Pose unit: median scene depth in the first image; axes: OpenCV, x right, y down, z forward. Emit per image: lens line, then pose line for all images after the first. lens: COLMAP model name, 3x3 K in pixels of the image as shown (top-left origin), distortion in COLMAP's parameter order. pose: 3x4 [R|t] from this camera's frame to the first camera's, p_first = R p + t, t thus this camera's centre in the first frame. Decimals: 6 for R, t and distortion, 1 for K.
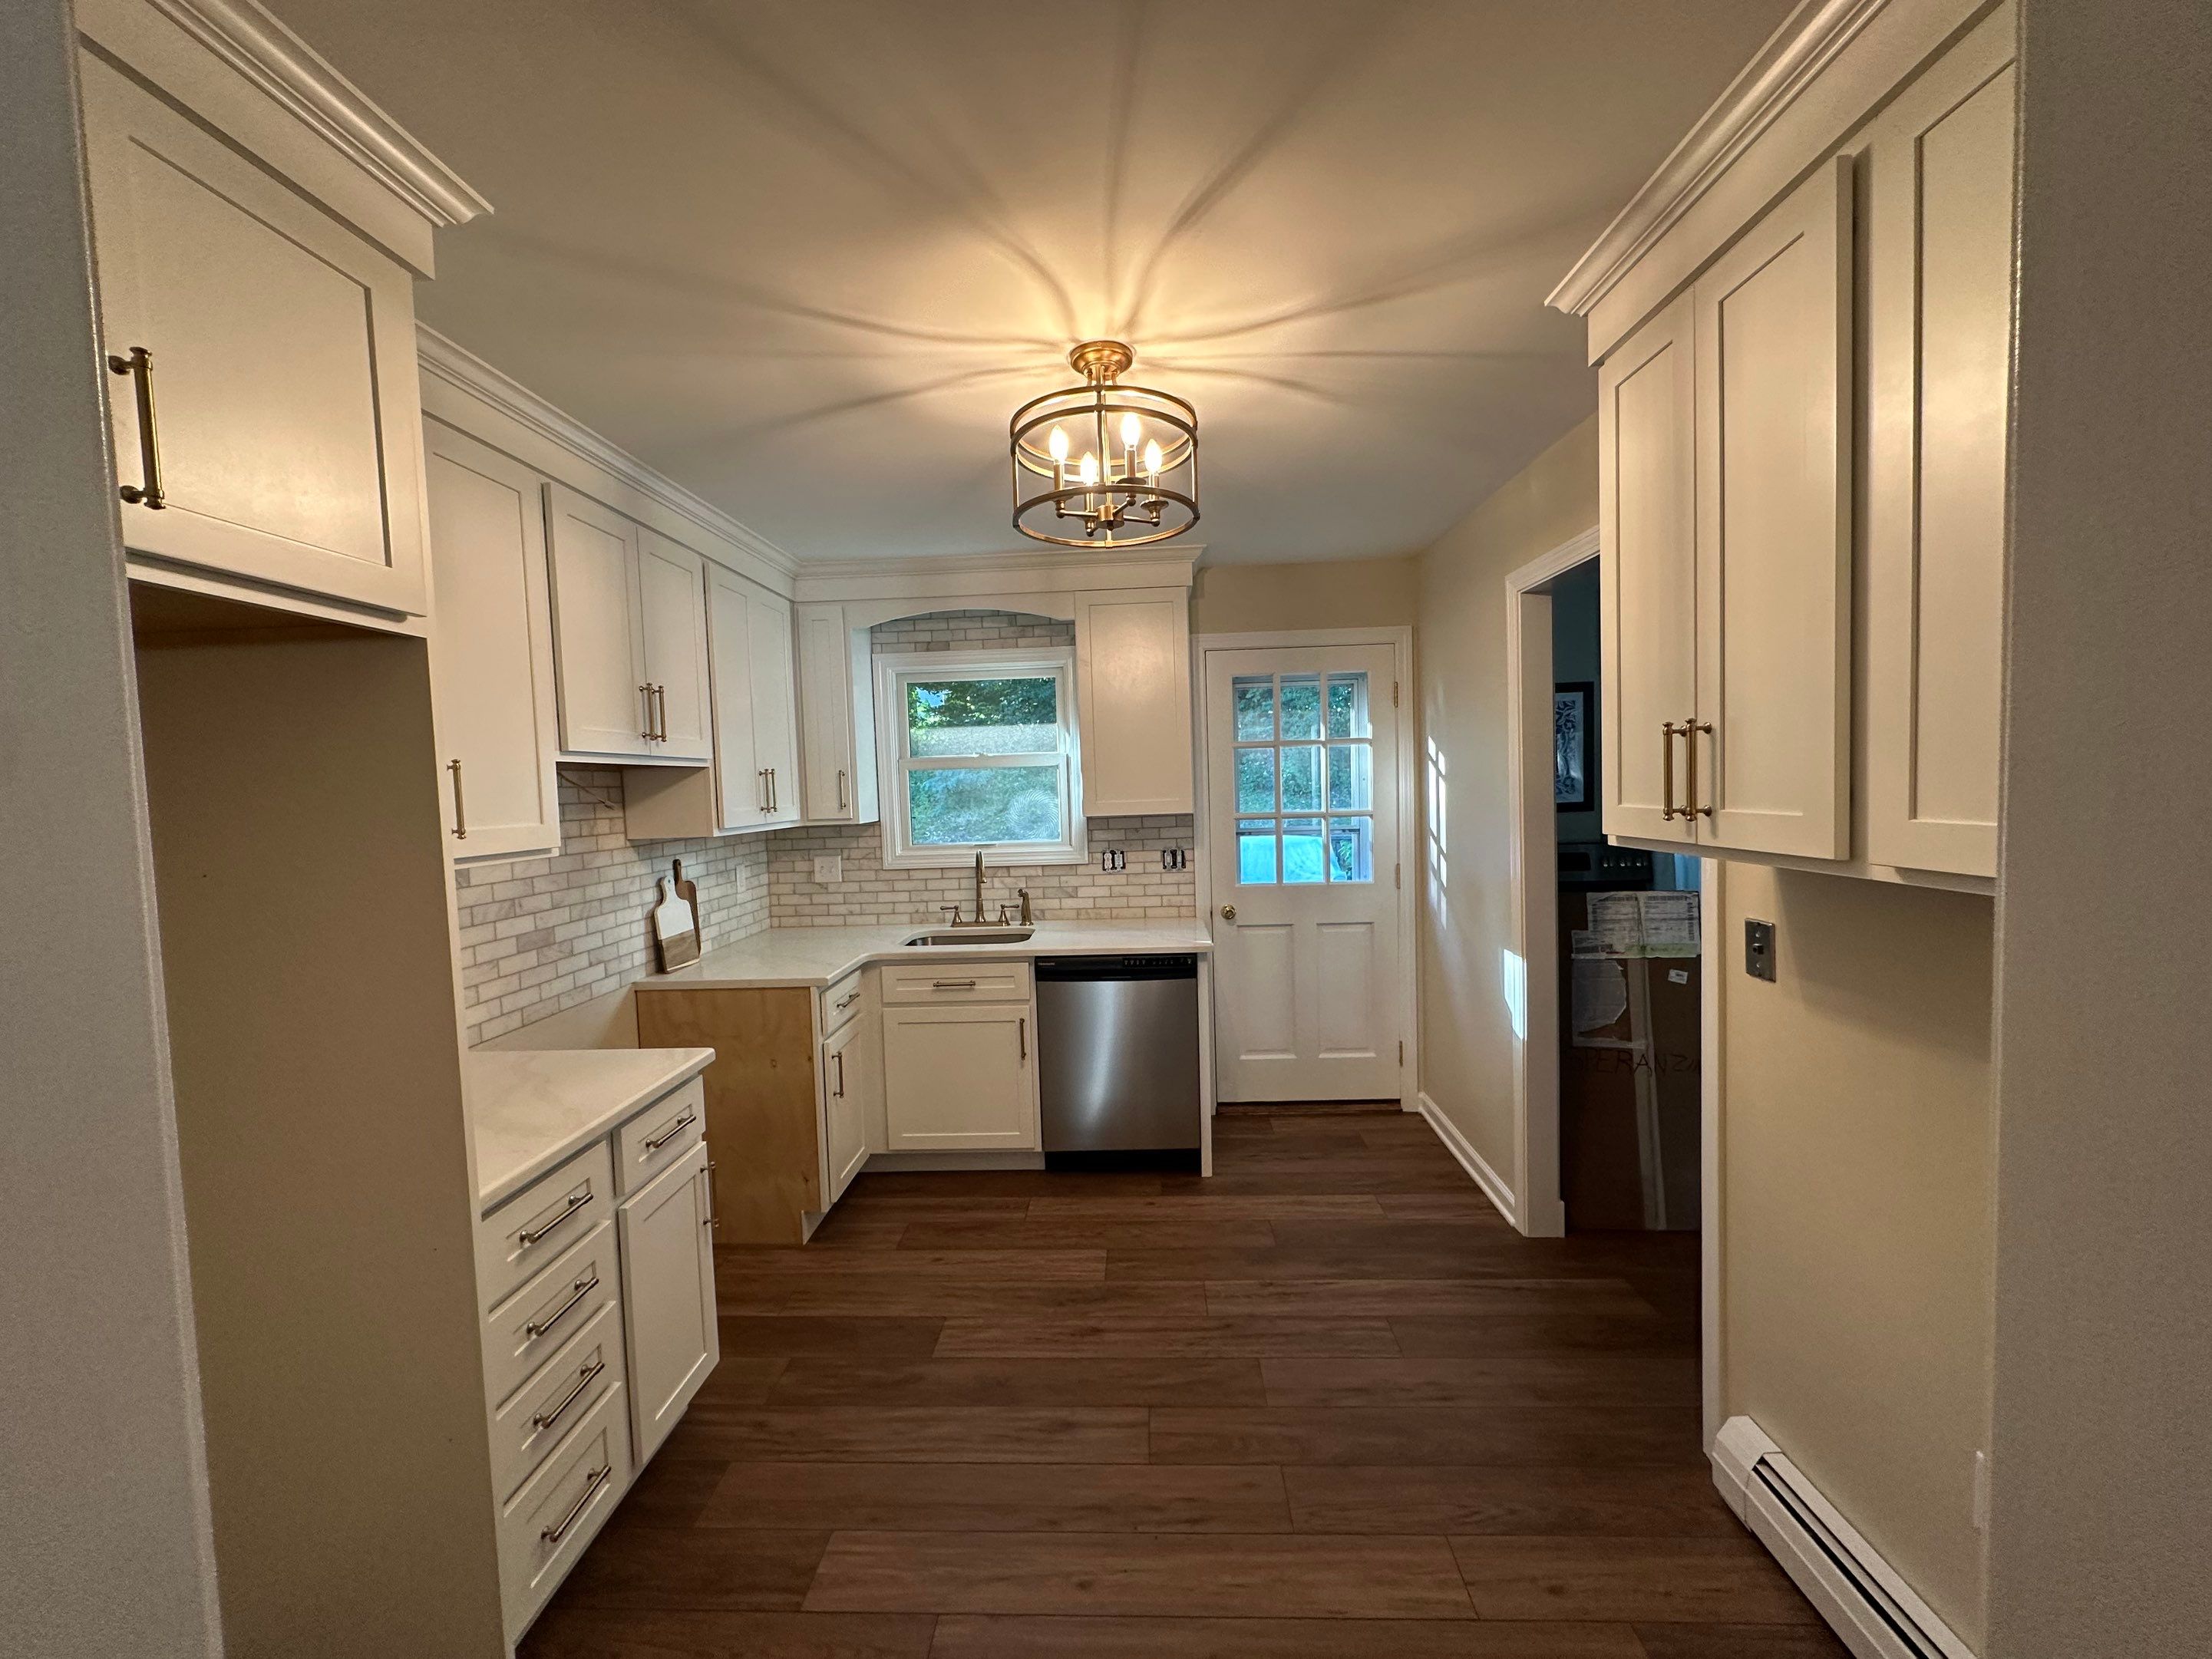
lens RADIAL K [[877.8, 0, 1101.6], [0, 877.8, 825.1], [0, 0, 1]] dist [-0.000554, -0.000283]
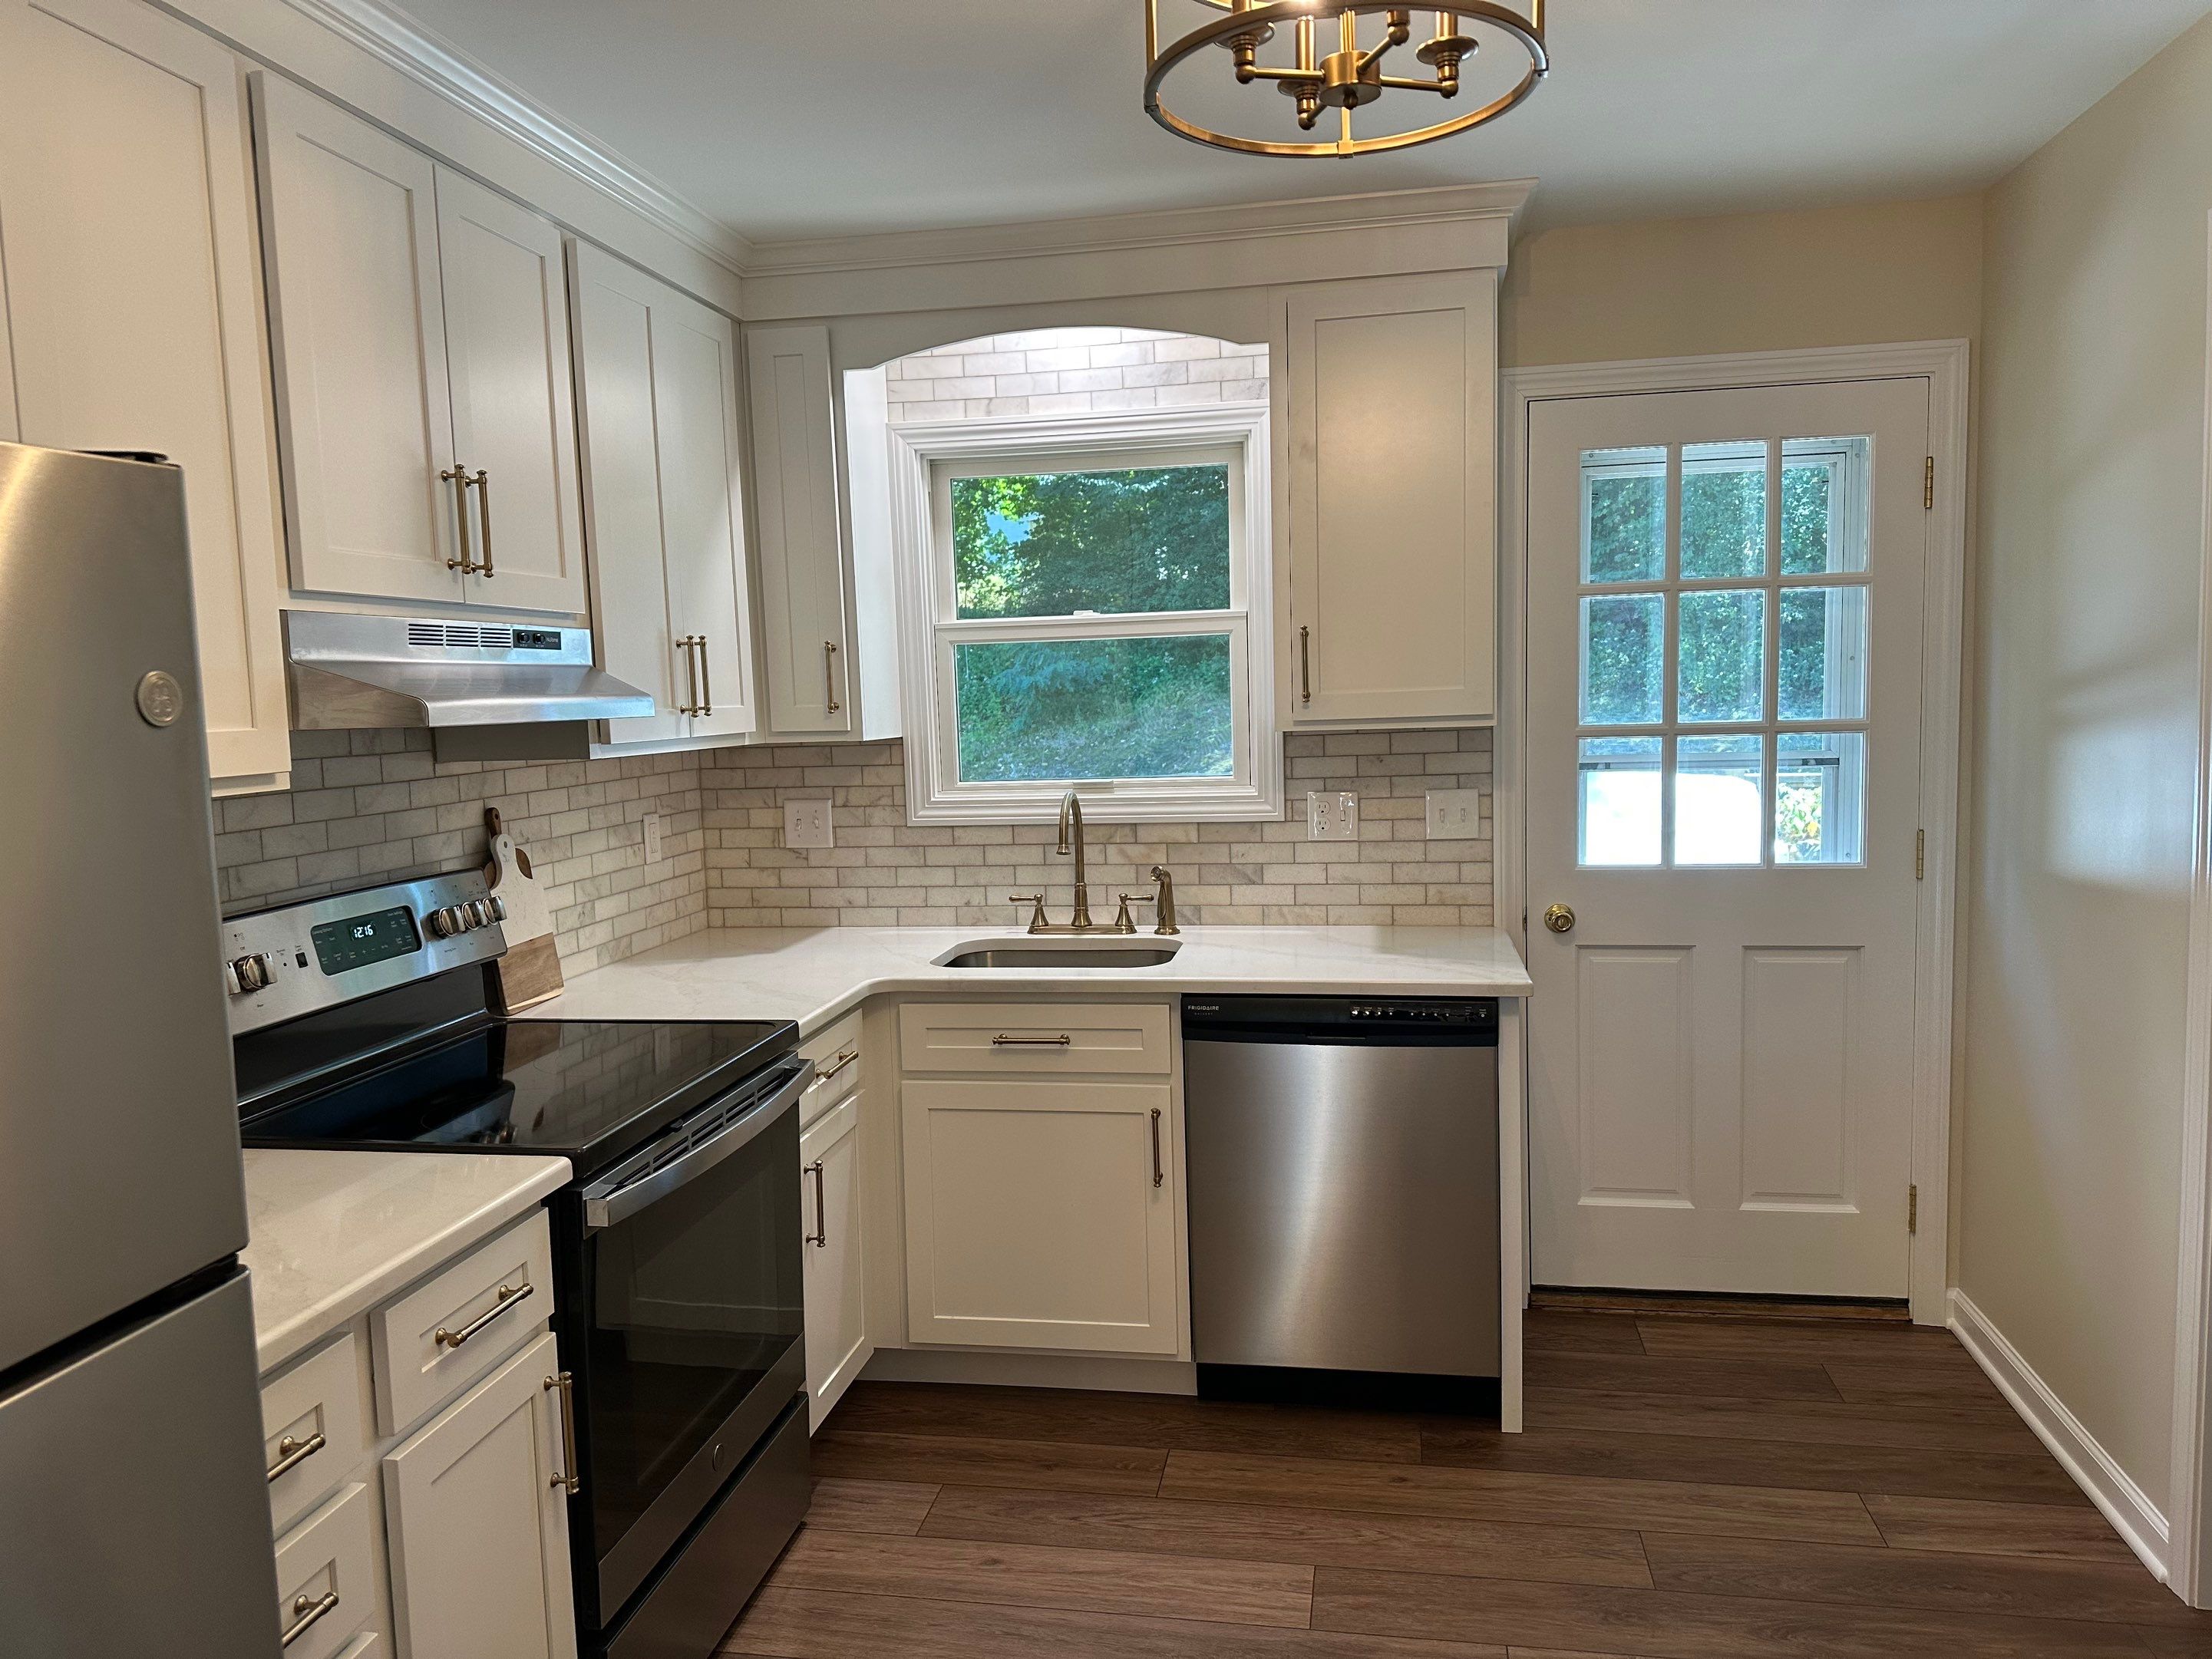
lens RADIAL K [[1516.8, 0, 1106.0], [0, 1516.8, 829.5], [0, 0, 1]] dist [0.000511, -0.002165]
pose [[0.991619, 0.015105, -0.128310, -0.006523], [-0.008928, 0.998779, 0.048581, 0.007414], [0.128887, -0.047028, 0.990544, 0.105288]]
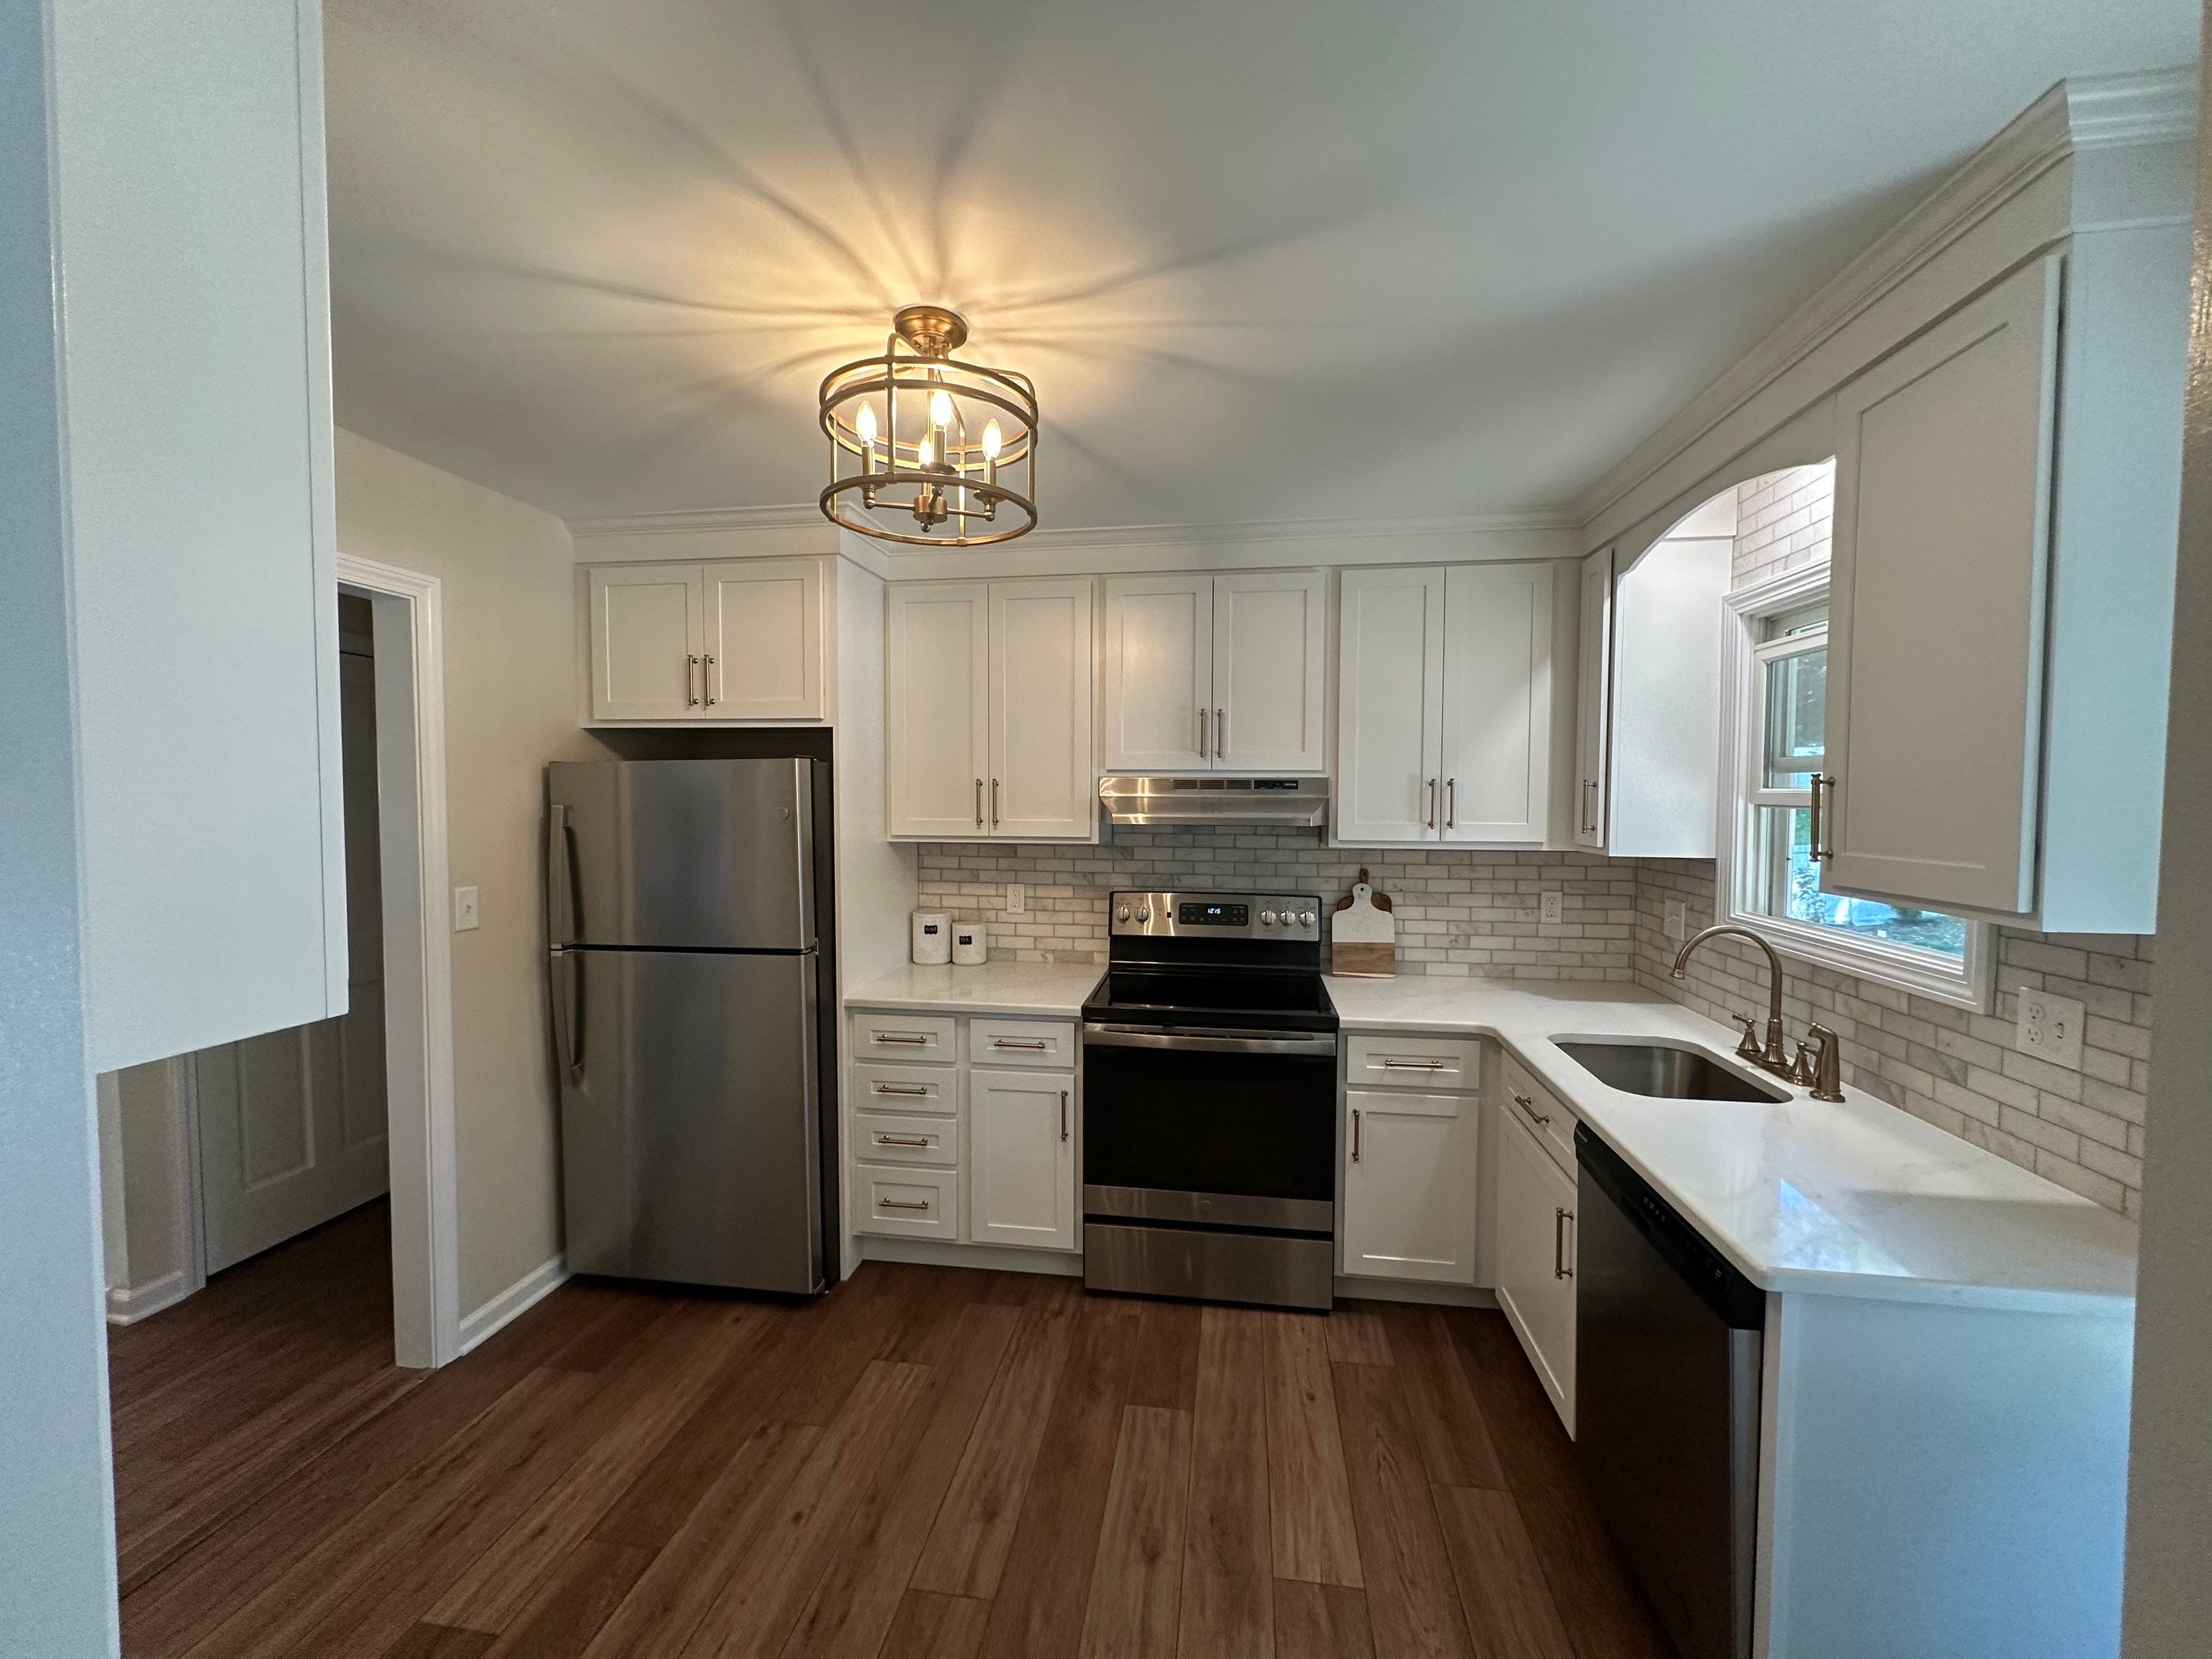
lens RADIAL K [[877.8, 0, 1101.6], [0, 877.8, 825.1], [0, 0, 1]] dist [-0.000554, -0.000283]
pose [[-0.109148, 0.070684, -0.991509, 0.512600], [-0.047857, 0.995938, 0.076267, -0.067104], [0.992873, 0.055775, -0.105322, 0.749150]]
